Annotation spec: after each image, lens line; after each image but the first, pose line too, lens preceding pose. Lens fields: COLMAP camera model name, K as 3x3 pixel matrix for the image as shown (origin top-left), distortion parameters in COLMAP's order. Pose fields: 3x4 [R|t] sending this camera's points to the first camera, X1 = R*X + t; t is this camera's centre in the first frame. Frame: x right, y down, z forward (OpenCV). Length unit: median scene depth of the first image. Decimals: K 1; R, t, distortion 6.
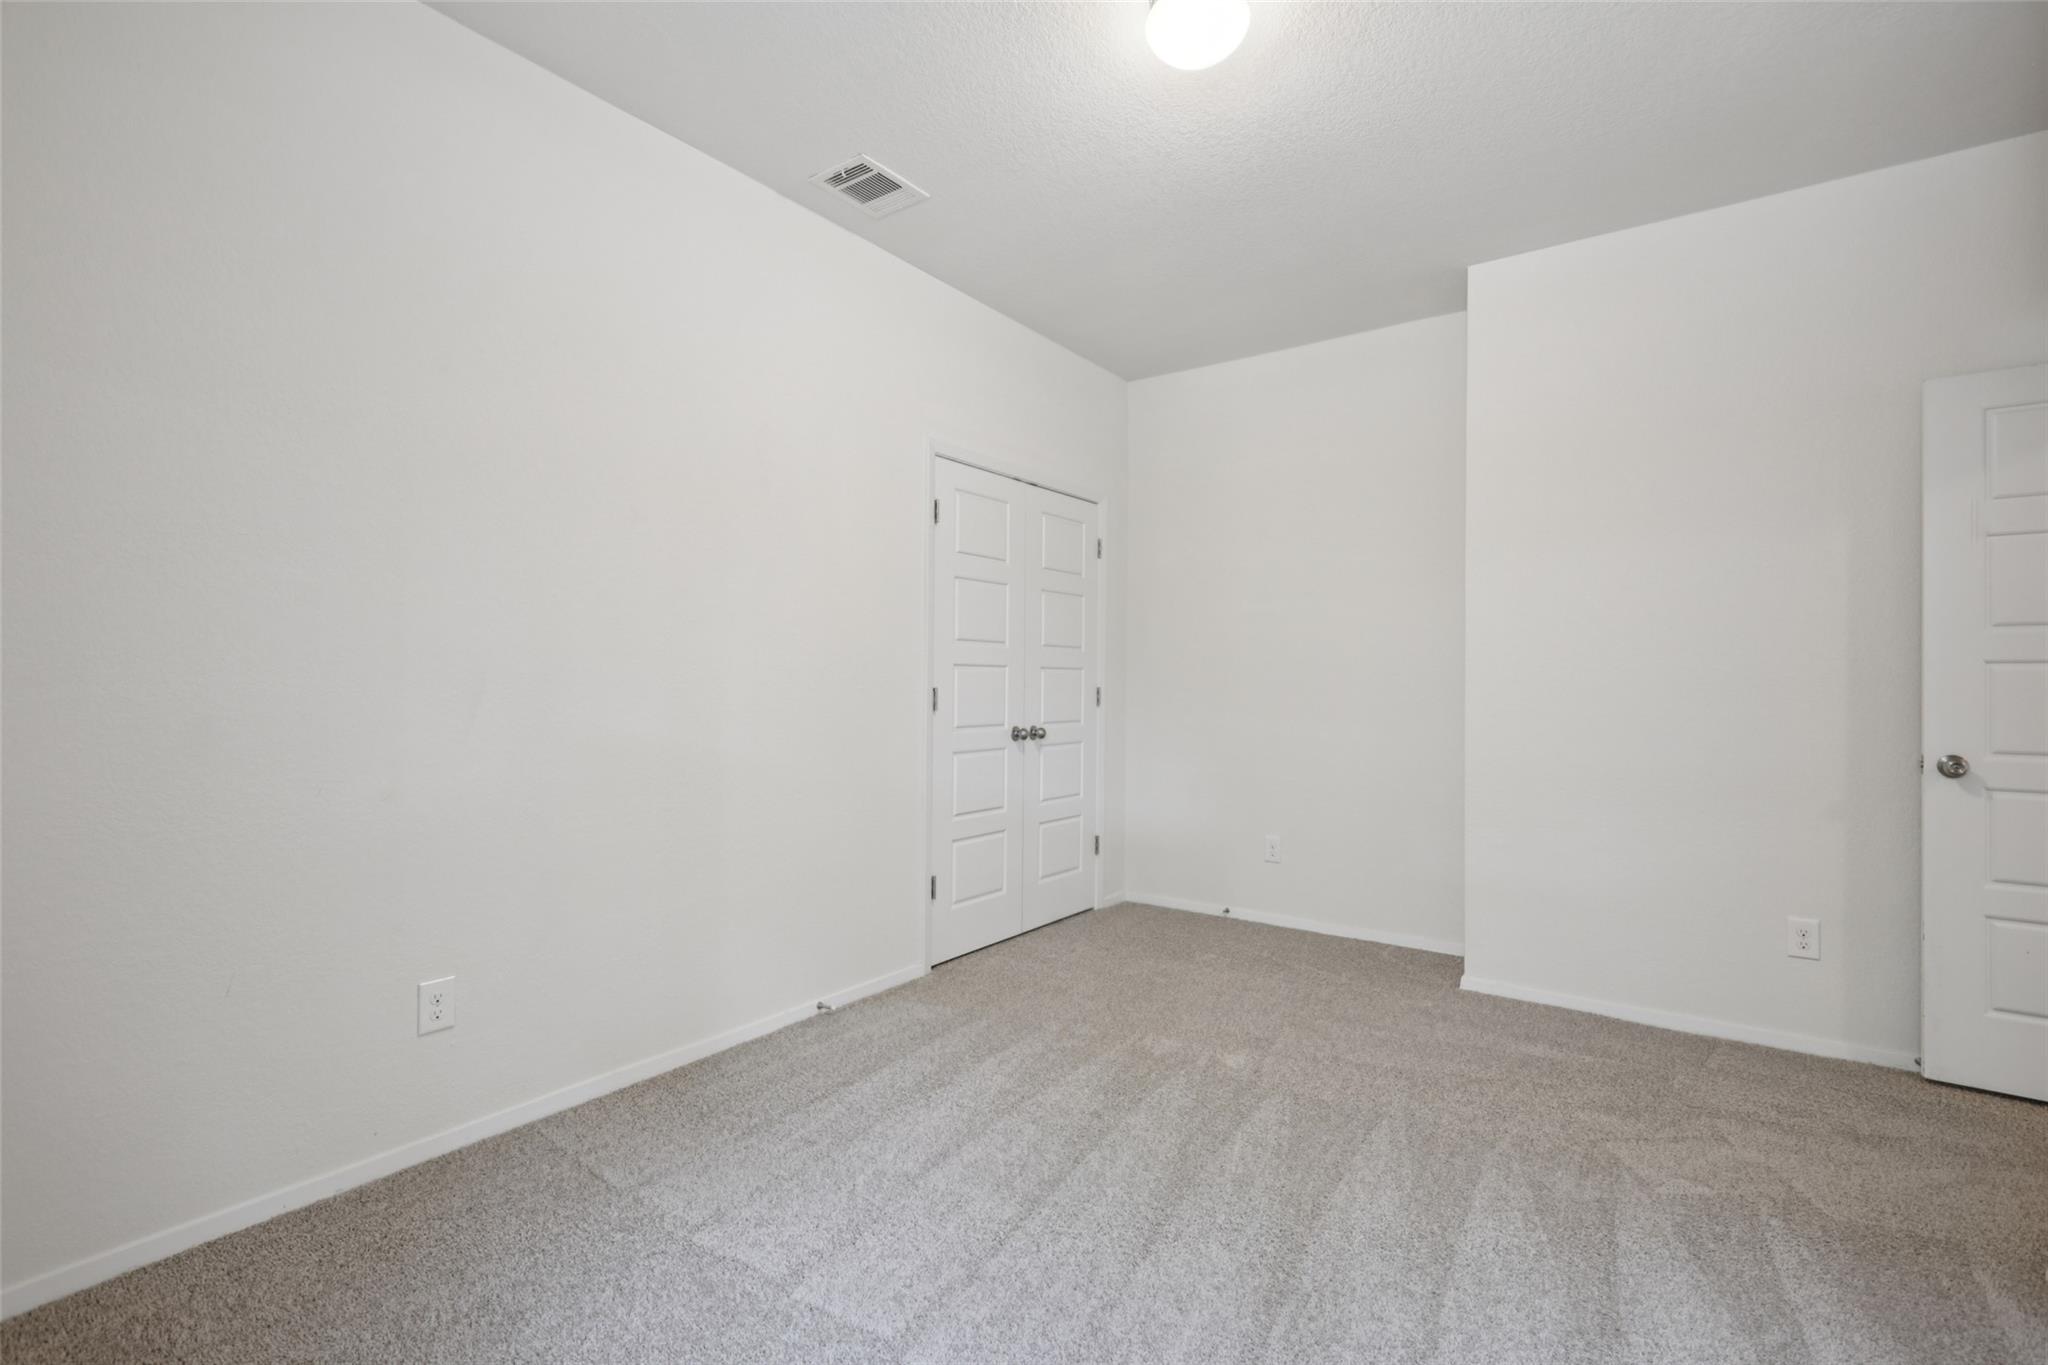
lens RADIAL K [[926.3, 0, 1031.2], [0, 926.3, 684.5], [0, 0, 1]] dist [0.004249, -0.001474]
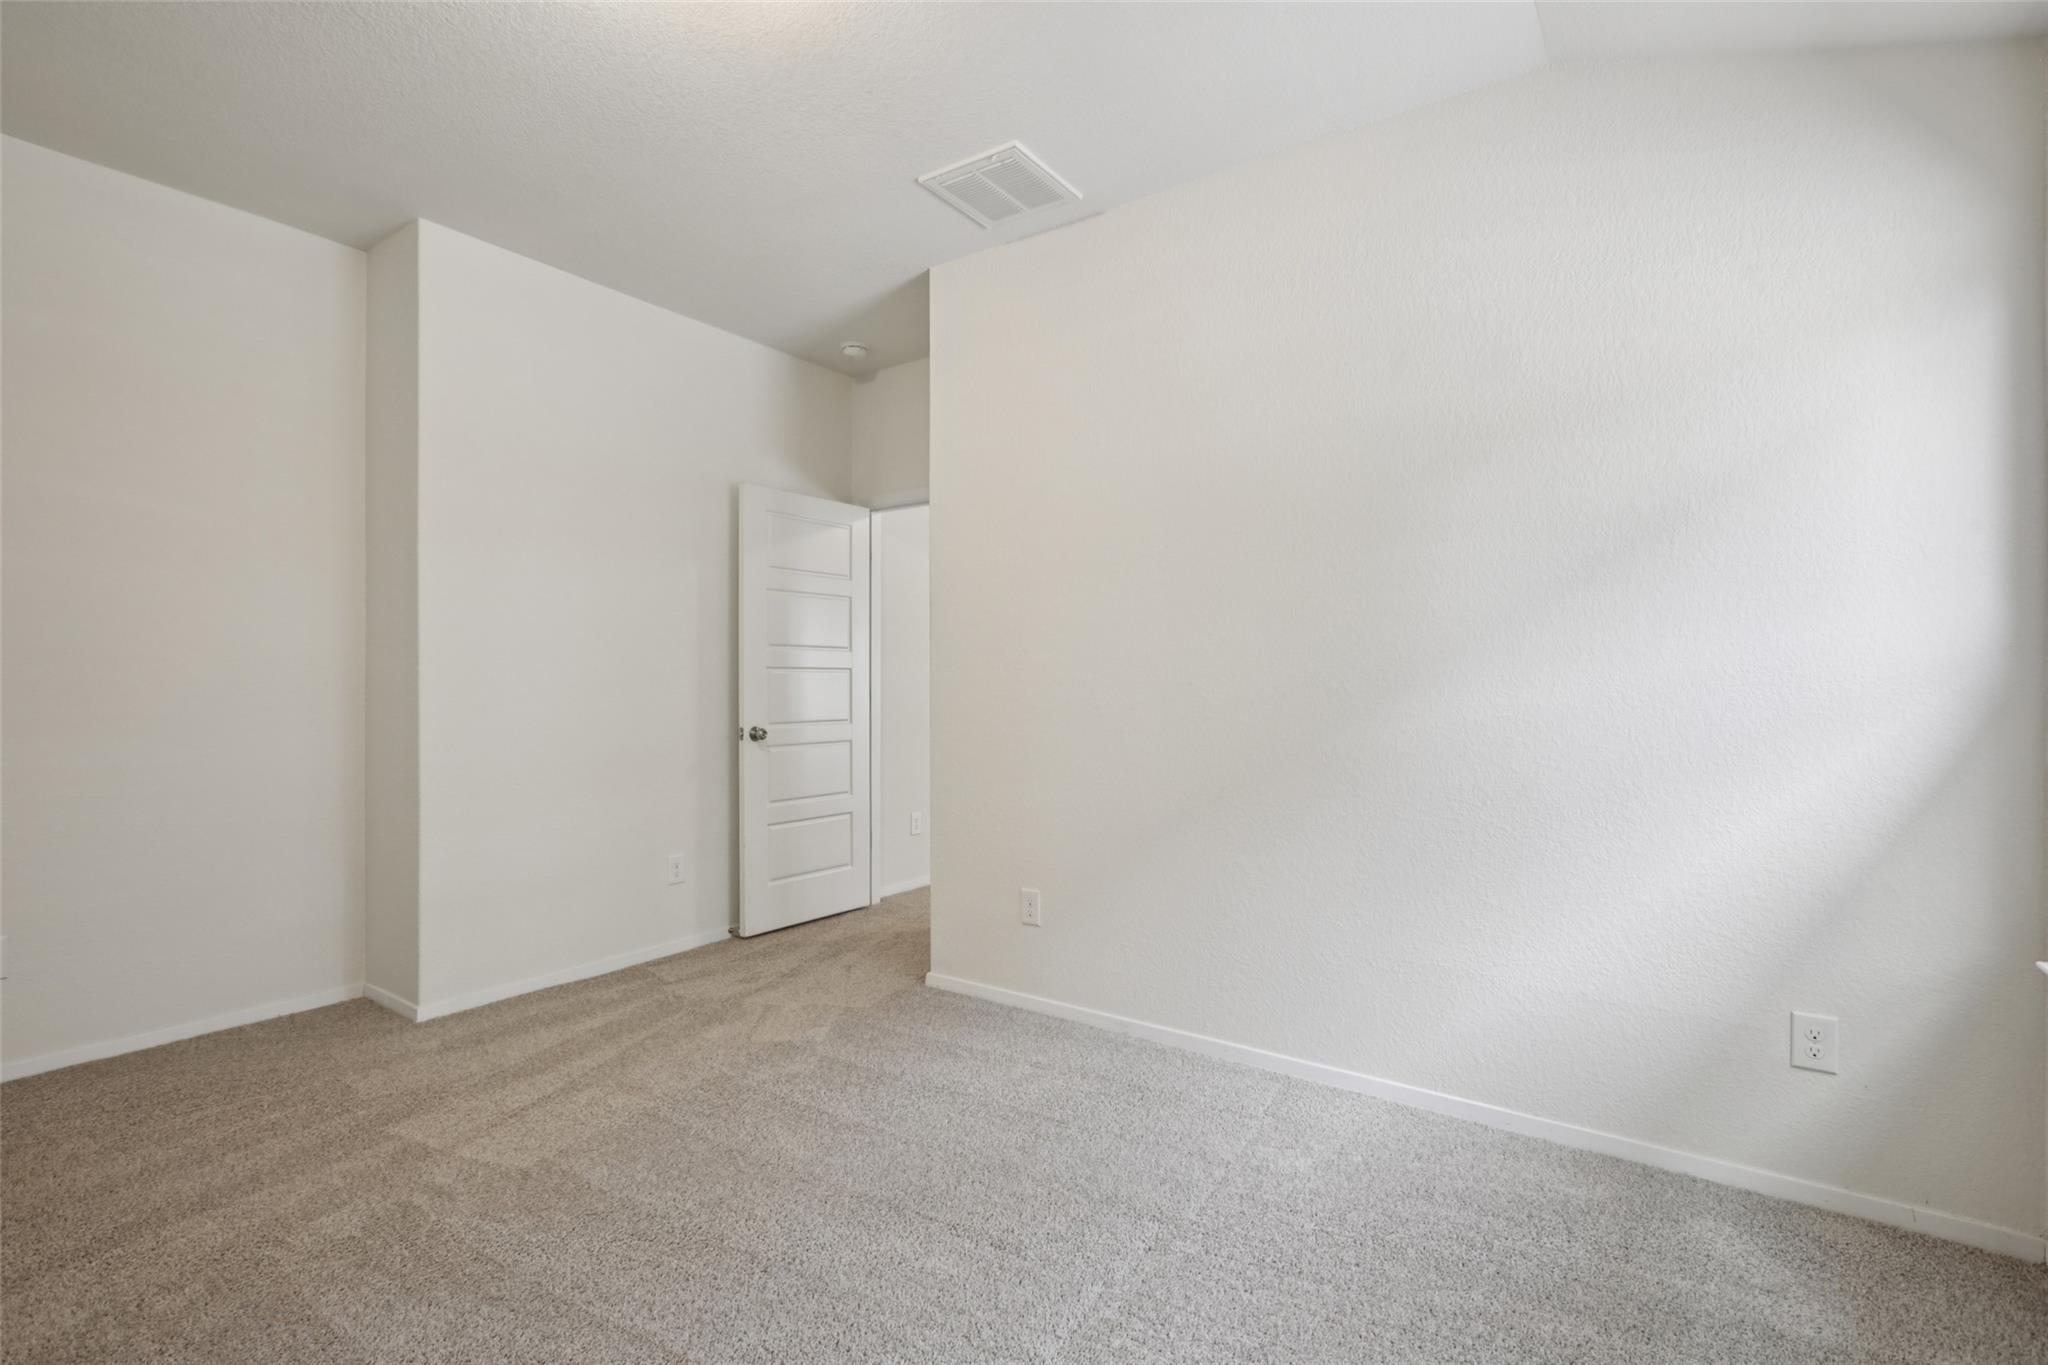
lens RADIAL K [[926.3, 0, 1032.1], [0, 926.3, 684.3], [0, 0, 1]] dist [0.004249, -0.001474]
pose [[-0.037668, 0.001996, 0.999288, -0.620580], [-0.002318, 0.999995, -0.002085, 0.006627], [-0.999288, -0.002394, -0.037663, 0.613400]]
